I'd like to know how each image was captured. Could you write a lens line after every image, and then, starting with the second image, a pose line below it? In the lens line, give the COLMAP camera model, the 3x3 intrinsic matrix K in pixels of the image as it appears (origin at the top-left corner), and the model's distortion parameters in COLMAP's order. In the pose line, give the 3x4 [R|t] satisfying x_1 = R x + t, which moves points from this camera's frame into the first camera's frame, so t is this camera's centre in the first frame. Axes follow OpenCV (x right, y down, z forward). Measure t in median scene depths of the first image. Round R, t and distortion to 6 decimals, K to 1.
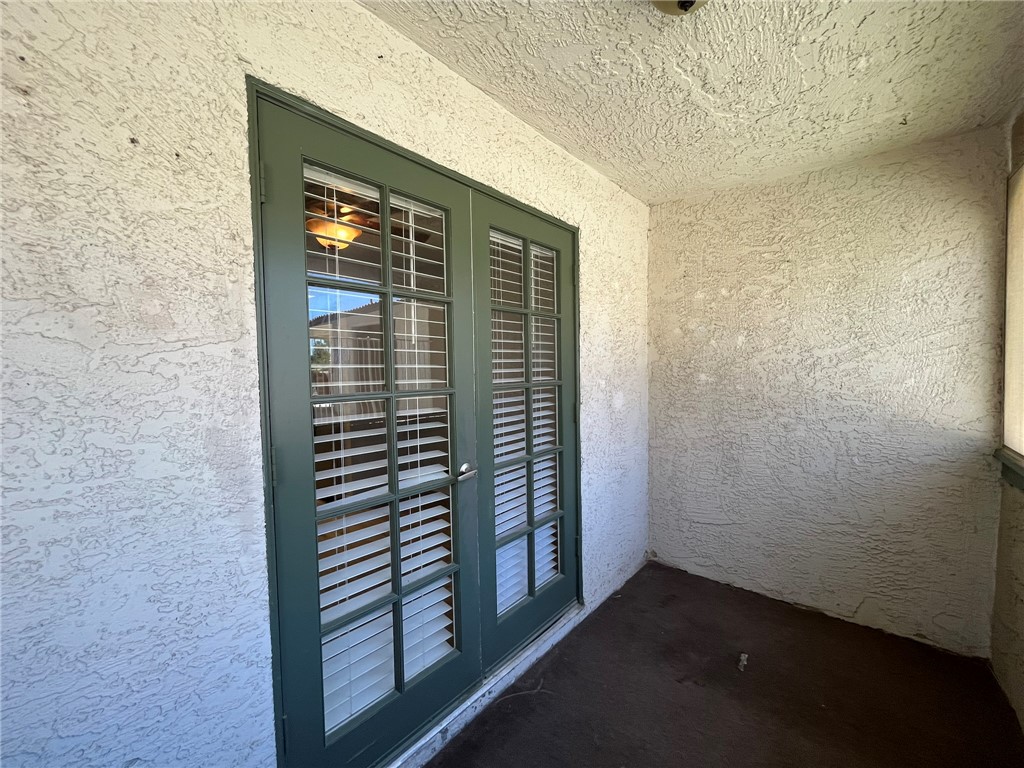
lens RADIAL K [[412.1, 0, 508.4], [0, 412.1, 384.4], [0, 0, 1]] dist [-0.001830, 0.000000]
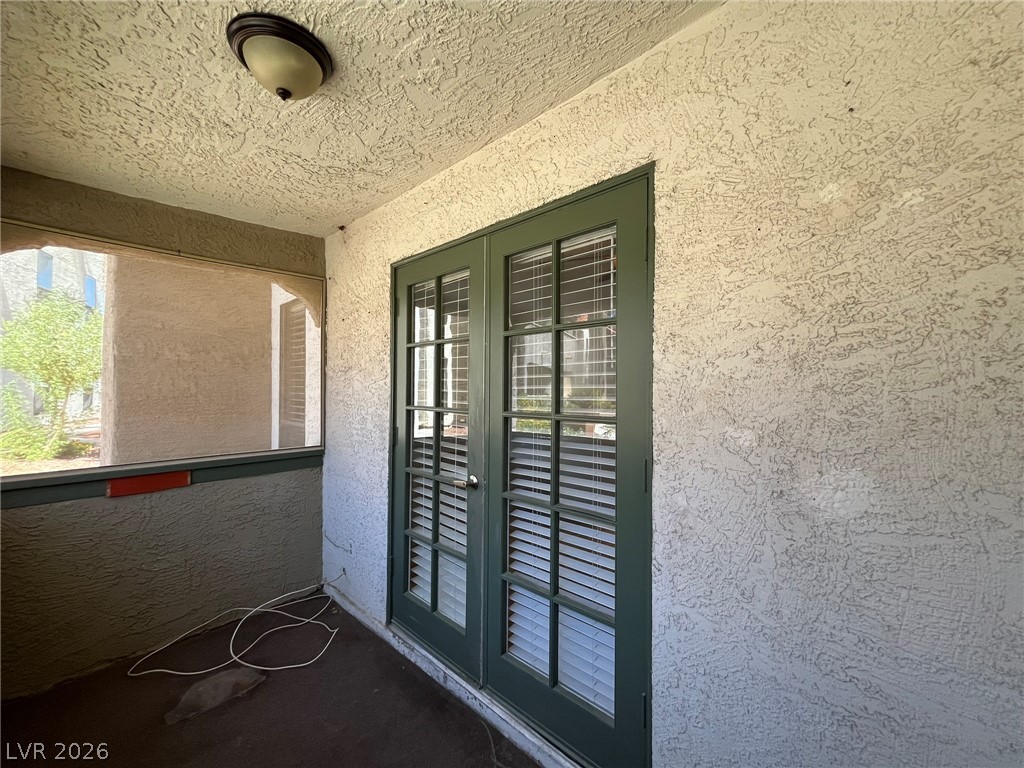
lens RADIAL K [[412.1, 0, 508.4], [0, 412.1, 384.4], [0, 0, 1]] dist [-0.001830, 0.000000]
pose [[-0.053418, 0.004065, -0.998564, 0.913938], [-0.048848, 0.998784, 0.006679, -0.067329], [0.997377, 0.049135, -0.053155, 1.002970]]
